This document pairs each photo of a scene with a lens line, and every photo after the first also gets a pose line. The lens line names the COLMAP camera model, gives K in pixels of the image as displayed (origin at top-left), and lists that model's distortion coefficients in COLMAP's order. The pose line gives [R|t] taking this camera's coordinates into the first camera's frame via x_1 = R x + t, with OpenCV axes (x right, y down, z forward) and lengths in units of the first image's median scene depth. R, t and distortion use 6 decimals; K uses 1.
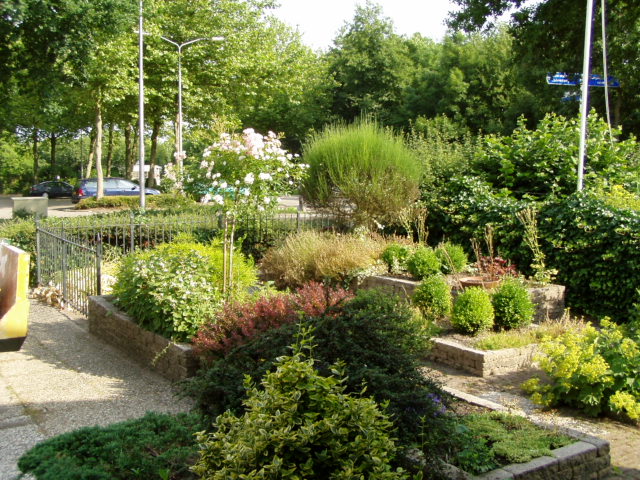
lens RADIAL K [[749.1, 0, 311.0], [0, 749.1, 239.2], [0, 0, 1]] dist [-0.171166, 0.301238]
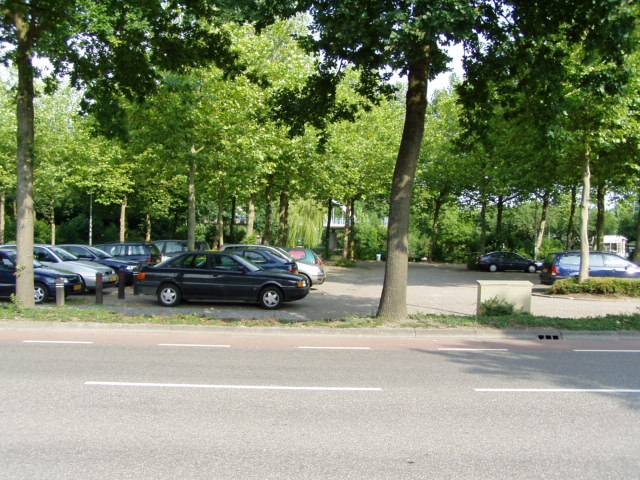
lens RADIAL K [[749.1, 0, 311.0], [0, 749.1, 239.2], [0, 0, 1]] dist [-0.171166, 0.301238]
pose [[0.846288, 0.020267, -0.532340, -0.145831], [-0.070190, 0.994807, -0.073711, -0.026368], [0.528081, 0.099745, 0.843316, 0.284284]]
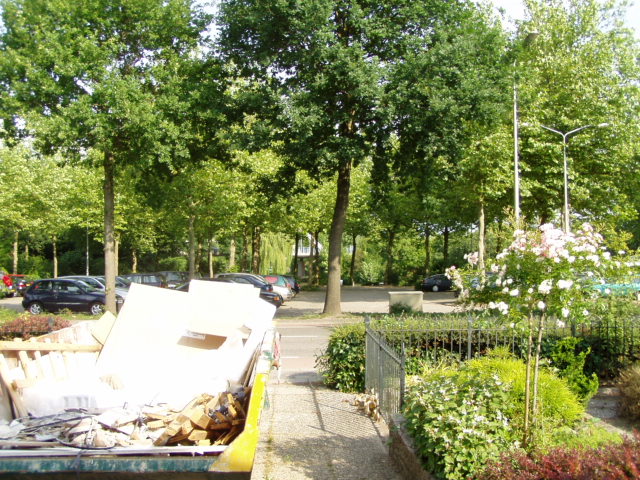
lens RADIAL K [[749.1, 0, 311.0], [0, 749.1, 239.2], [0, 0, 1]] dist [-0.171166, 0.301238]
pose [[0.867891, -0.017921, -0.496432, 0.011394], [-0.044379, 0.992556, -0.113418, -0.004632], [0.494769, 0.120466, 0.860635, 0.030352]]
